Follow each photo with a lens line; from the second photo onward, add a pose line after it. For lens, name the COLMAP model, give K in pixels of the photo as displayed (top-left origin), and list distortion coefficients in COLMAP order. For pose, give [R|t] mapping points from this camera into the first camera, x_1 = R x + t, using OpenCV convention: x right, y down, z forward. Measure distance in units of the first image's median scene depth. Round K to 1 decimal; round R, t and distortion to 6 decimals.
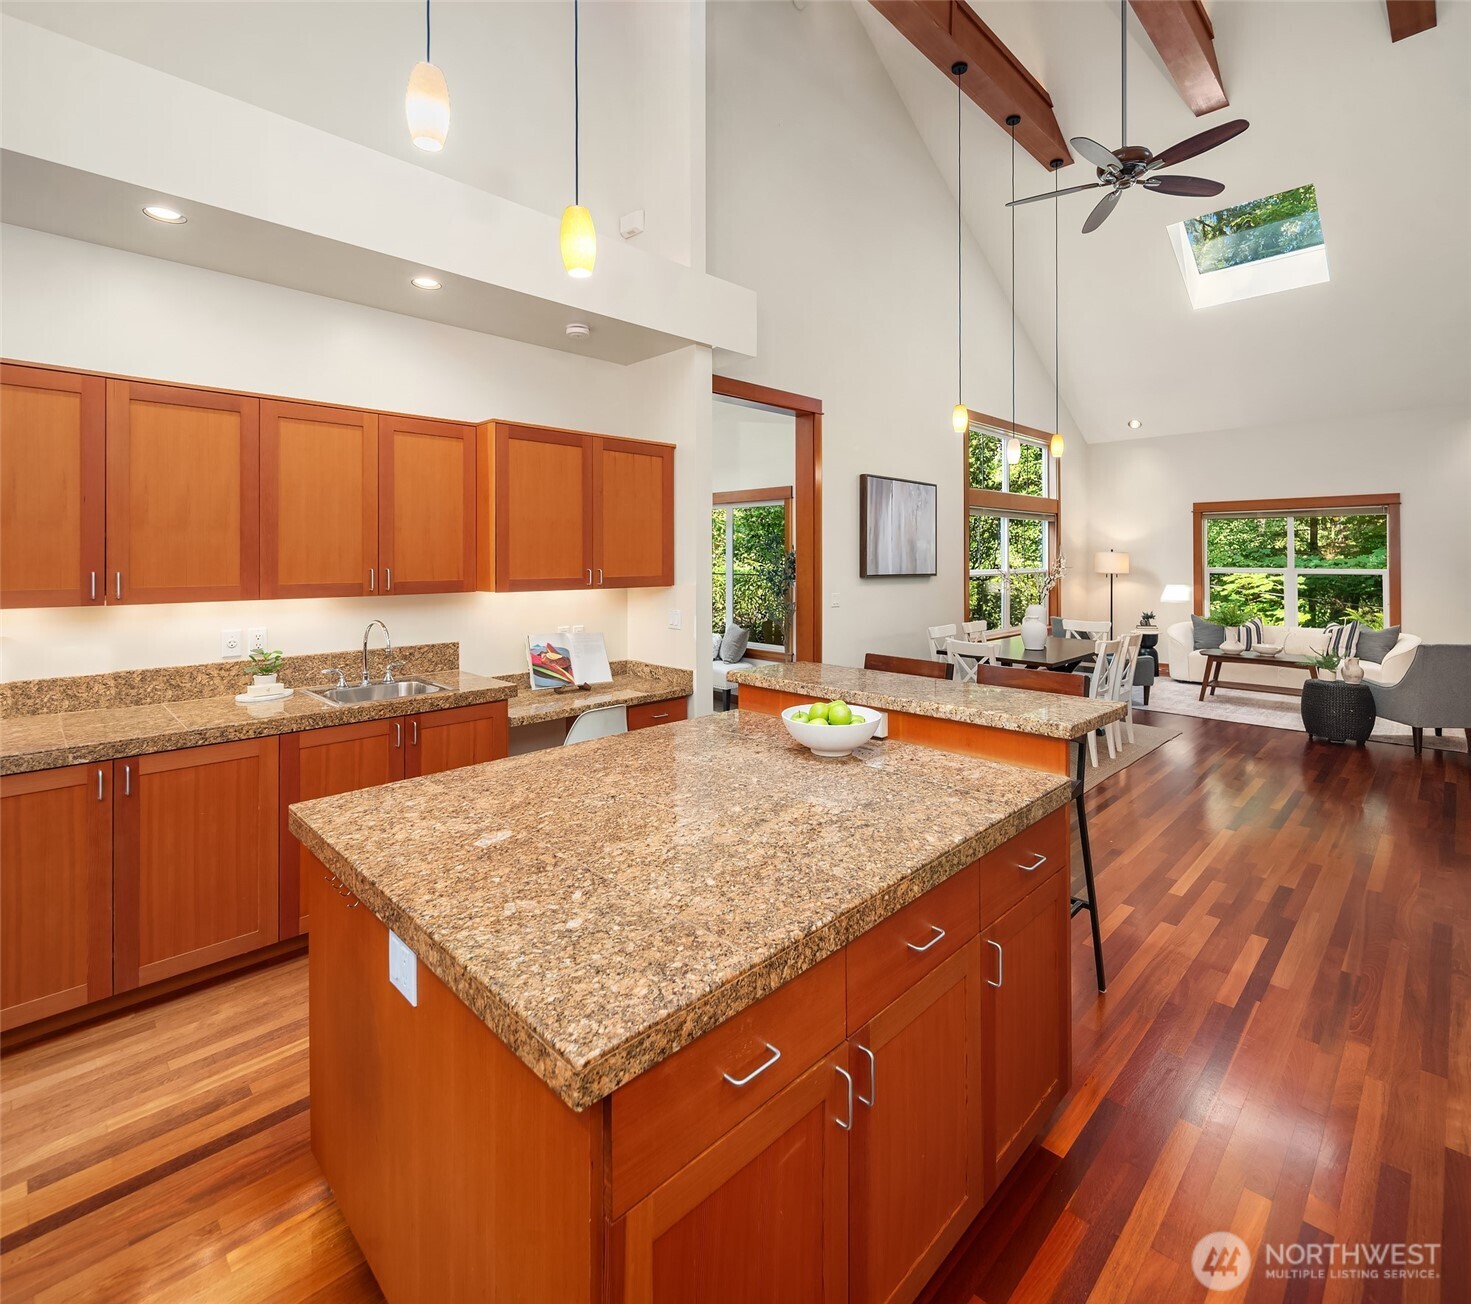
lens RADIAL K [[730.6, 0, 736.6], [0, 730.6, 642.9], [0, 0, 1]] dist [-0.000957, 0.000060]
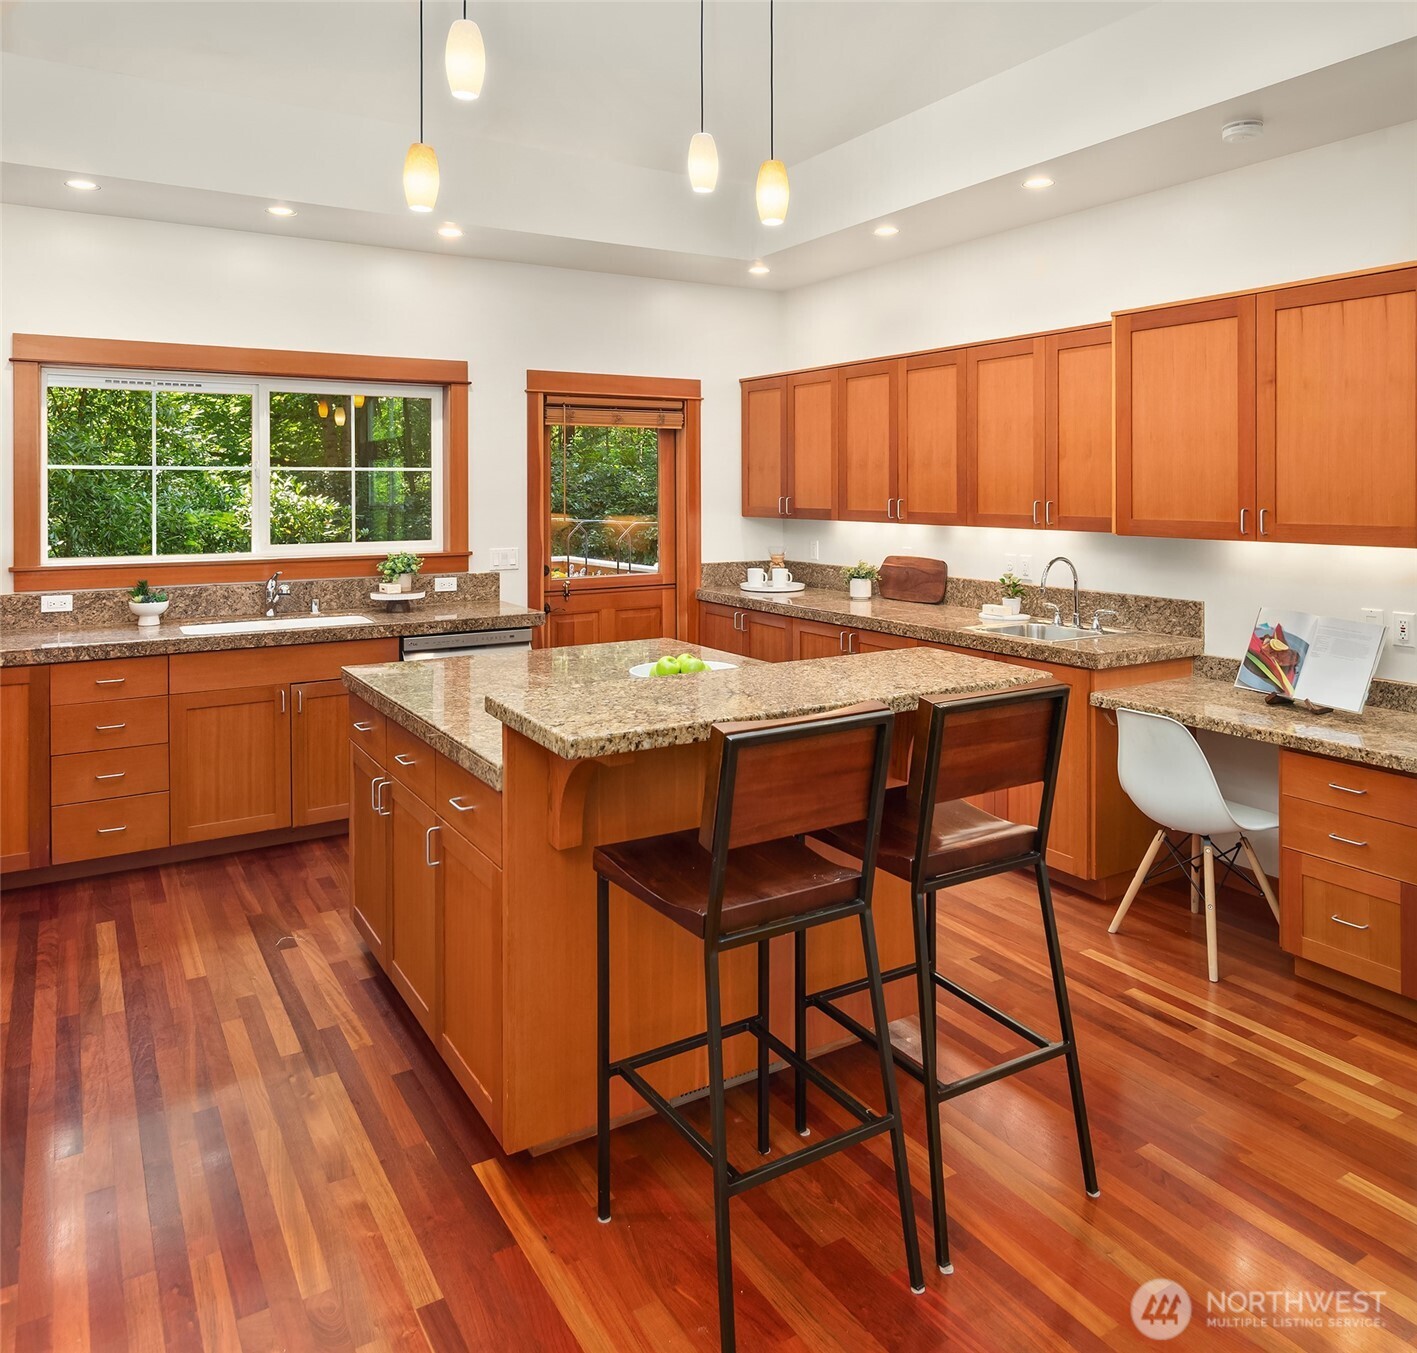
lens RADIAL K [[1030.9, 0, 709.6], [0, 1030.9, 680.6], [0, 0, 1]] dist [0.008924, 0.001084]
pose [[-0.244160, 0.187669, -0.951402, 0.869813], [-0.104075, 0.970357, 0.218117, -0.114921], [0.964134, 0.152272, -0.217391, 0.846103]]
